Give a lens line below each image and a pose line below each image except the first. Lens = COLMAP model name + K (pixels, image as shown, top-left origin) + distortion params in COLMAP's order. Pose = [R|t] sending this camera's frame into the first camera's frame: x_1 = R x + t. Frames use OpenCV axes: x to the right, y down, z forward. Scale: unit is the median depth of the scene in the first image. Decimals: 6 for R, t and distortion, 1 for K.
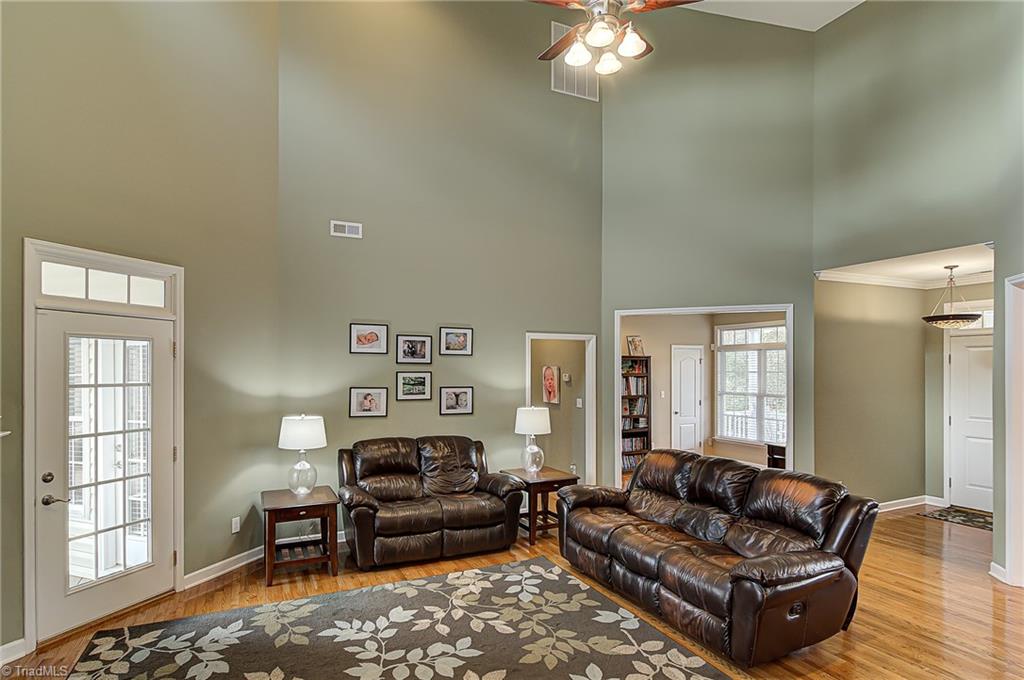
lens RADIAL K [[550.1, 0, 511.0], [0, 550.1, 366.3], [0, 0, 1]] dist [0.005719, -0.005359]
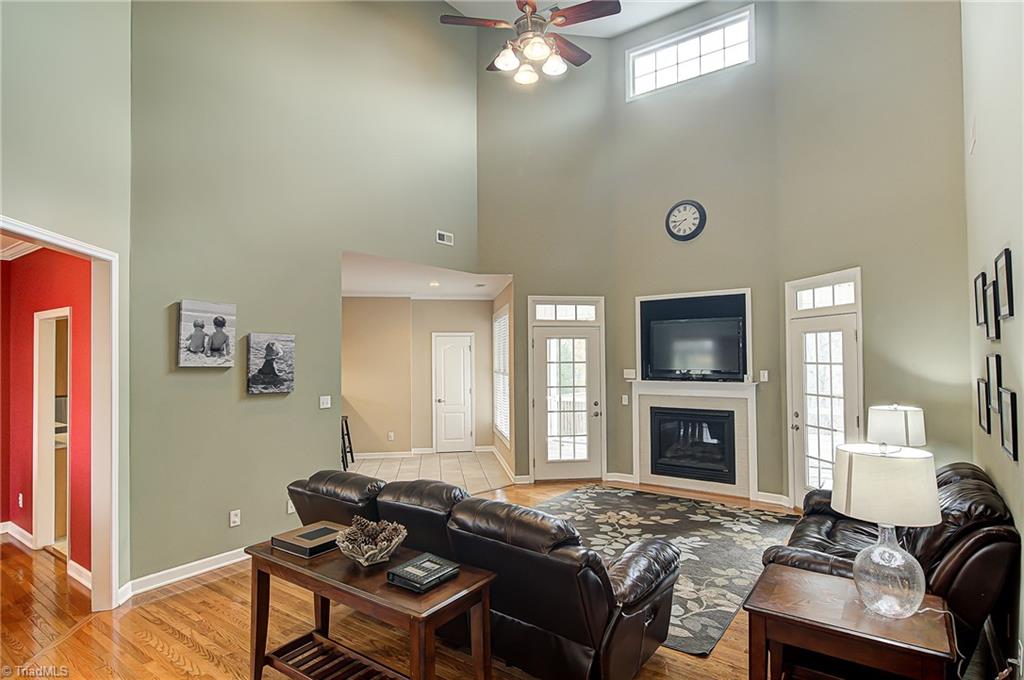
lens RADIAL K [[550.1, 0, 520.0], [0, 550.1, 345.6], [0, 0, 1]] dist [0.005719, -0.005359]
pose [[-0.869153, -0.005582, -0.494511, 0.484639], [0.006862, 0.999704, -0.023346, 0.010463], [0.494495, -0.023685, -0.868858, 1.280416]]
